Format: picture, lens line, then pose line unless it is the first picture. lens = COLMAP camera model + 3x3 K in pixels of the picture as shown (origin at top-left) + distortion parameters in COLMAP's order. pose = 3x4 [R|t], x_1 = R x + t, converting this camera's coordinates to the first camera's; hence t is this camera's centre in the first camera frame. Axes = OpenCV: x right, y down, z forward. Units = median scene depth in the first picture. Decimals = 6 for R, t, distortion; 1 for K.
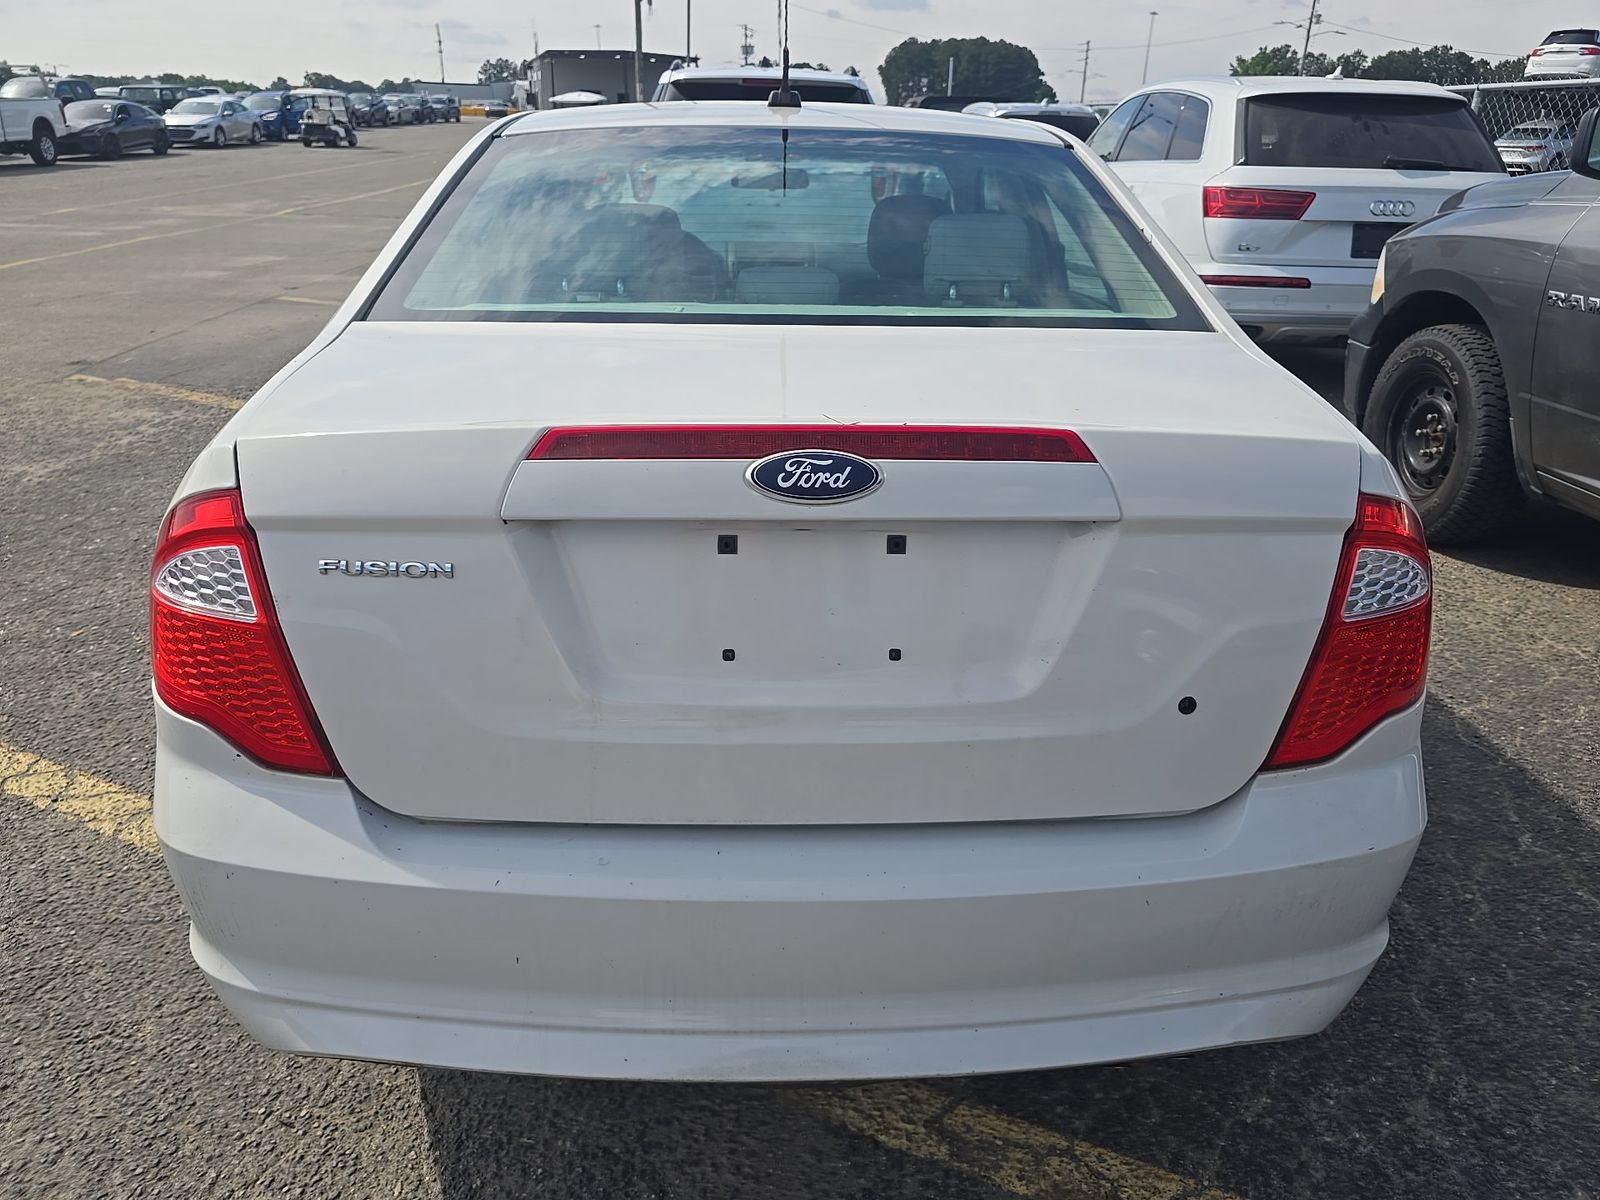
lens RADIAL K [[1069.6, 0, 807.7], [0, 1069.6, 634.0], [0, 0, 1]] dist [0.026649, -0.022688]
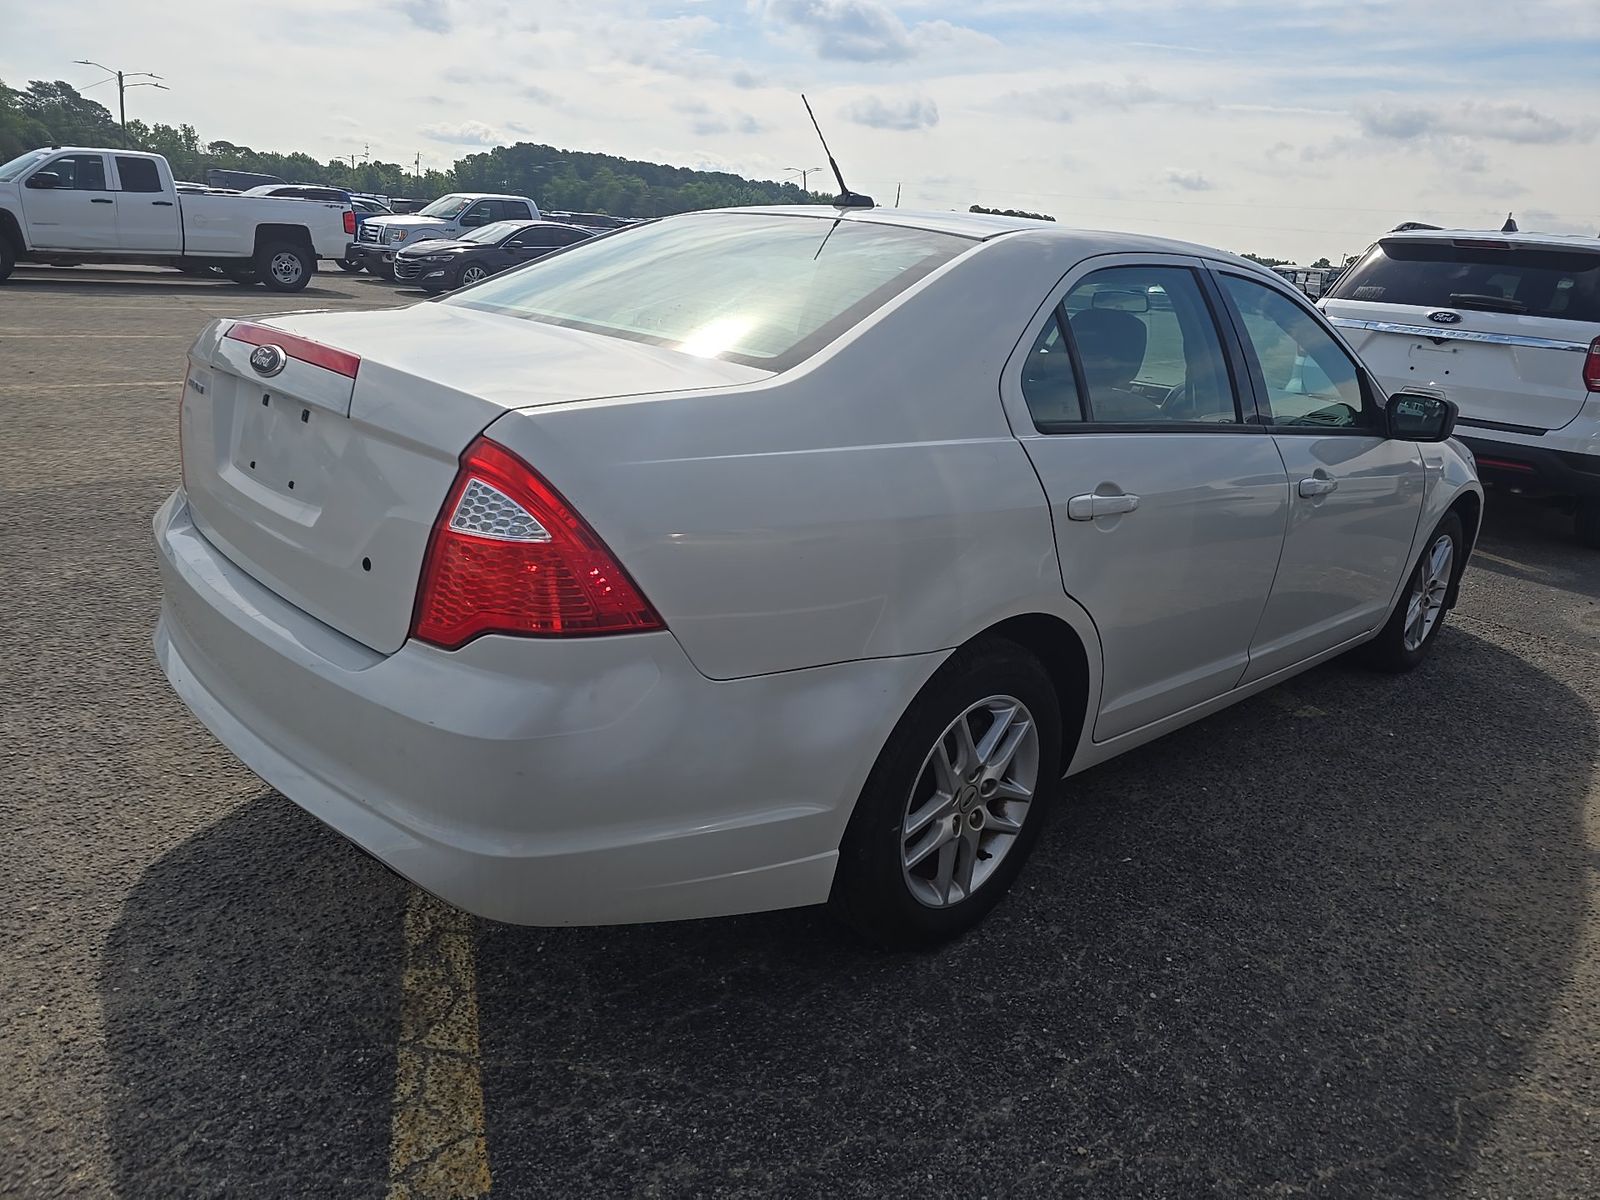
lens RADIAL K [[1069.6, 0, 807.7], [0, 1069.6, 634.0], [0, 0, 1]] dist [0.026649, -0.022688]
pose [[0.668753, 0.285495, -0.686486, 1.200954], [-0.378455, 0.925478, 0.016208, -0.058544], [0.639954, 0.248965, 0.726963, 0.266375]]
